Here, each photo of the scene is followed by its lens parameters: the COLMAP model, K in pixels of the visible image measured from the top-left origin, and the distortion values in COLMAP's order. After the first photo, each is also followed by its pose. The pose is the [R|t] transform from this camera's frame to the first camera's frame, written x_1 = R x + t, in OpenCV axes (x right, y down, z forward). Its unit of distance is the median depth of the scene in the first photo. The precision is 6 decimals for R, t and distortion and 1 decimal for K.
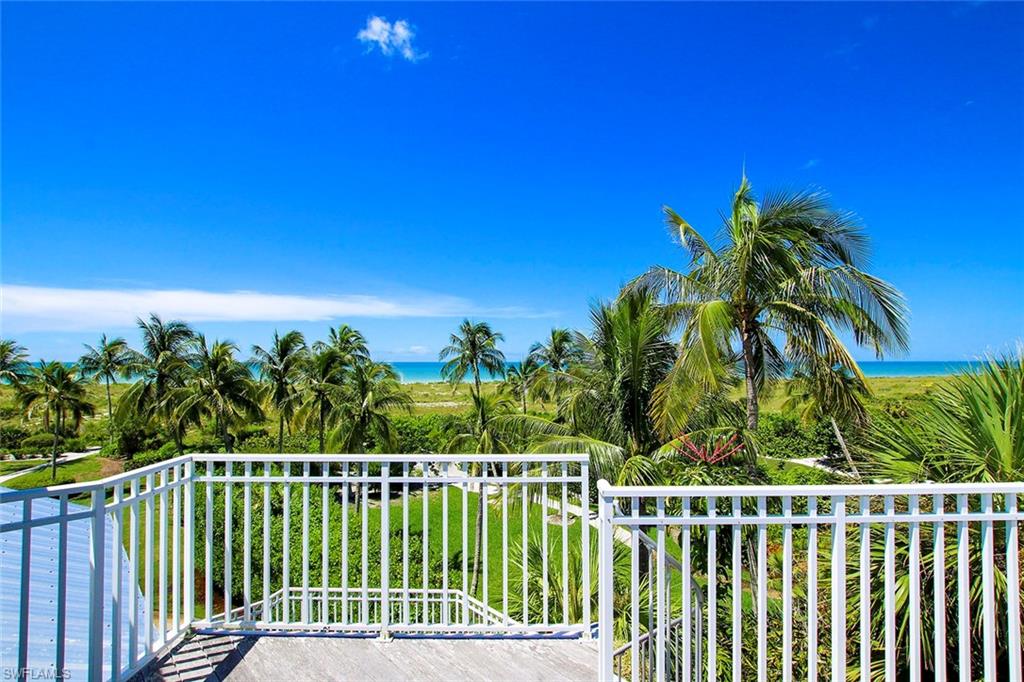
lens RADIAL K [[461.4, 0, 512.0], [0, 461.4, 341.0], [0, 0, 1]] dist [-0.029063, -0.000718]
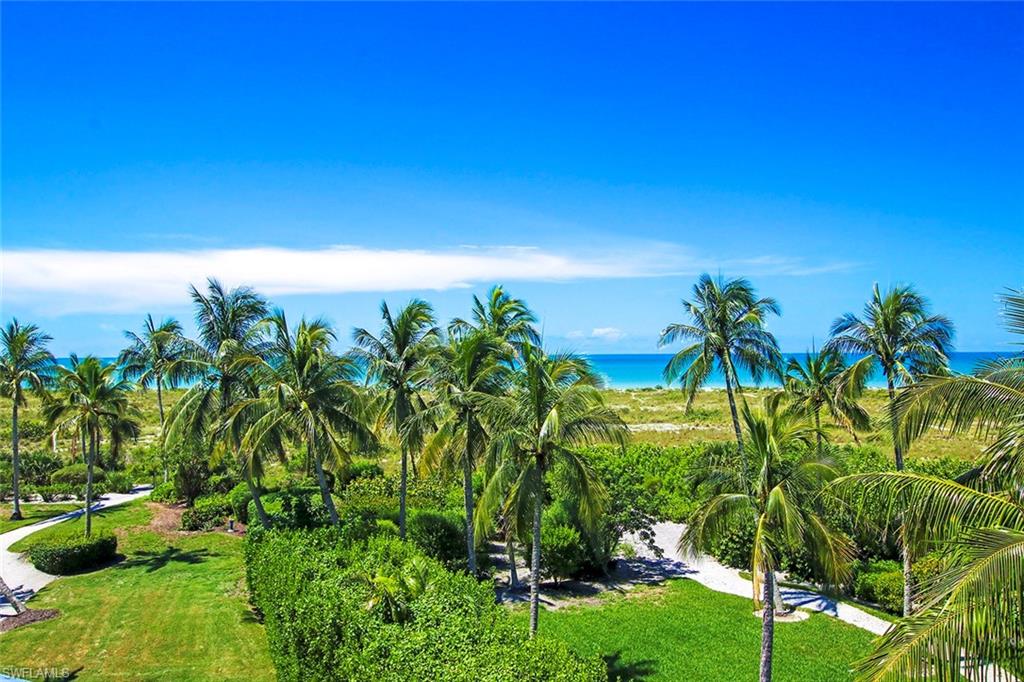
lens RADIAL K [[774.7, 0, 512.0], [0, 774.7, 341.0], [0, 0, 1]] dist [-0.067575, 0.002199]
pose [[0.949897, -0.010357, -0.312391, -0.062336], [0.019258, 0.999491, 0.025419, 0.005414], [0.311969, -0.030161, 0.949614, 0.108169]]
